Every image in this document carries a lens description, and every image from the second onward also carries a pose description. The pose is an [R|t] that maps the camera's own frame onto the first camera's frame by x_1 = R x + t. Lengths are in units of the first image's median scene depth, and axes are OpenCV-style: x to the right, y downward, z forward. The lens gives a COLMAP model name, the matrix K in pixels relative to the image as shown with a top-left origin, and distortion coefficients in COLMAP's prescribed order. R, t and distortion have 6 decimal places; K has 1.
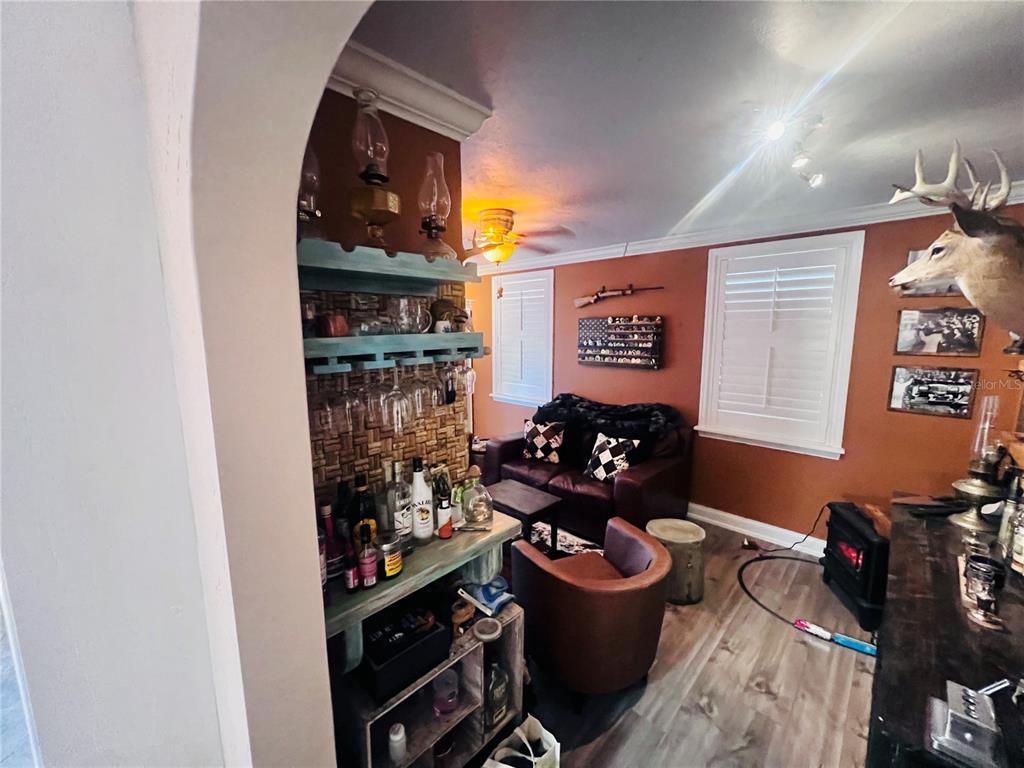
lens RADIAL K [[409.0, 0, 513.4], [0, 409.0, 385.9], [0, 0, 1]] dist [0.000261, 0.000030]
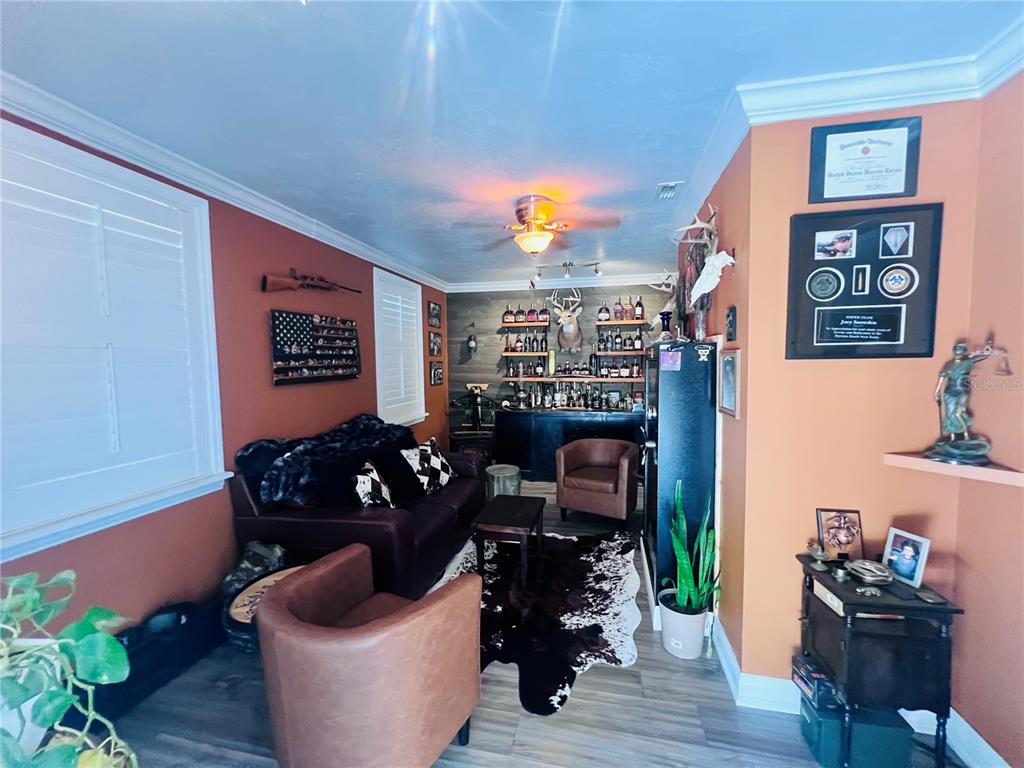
lens RADIAL K [[409.0, 0, 513.4], [0, 409.0, 385.9], [0, 0, 1]] dist [0.000261, 0.000030]
pose [[-0.520853, -0.049177, 0.852229, -0.574172], [0.129504, 0.982232, 0.135827, -0.095141], [-0.843766, 0.181113, -0.505230, 1.082269]]
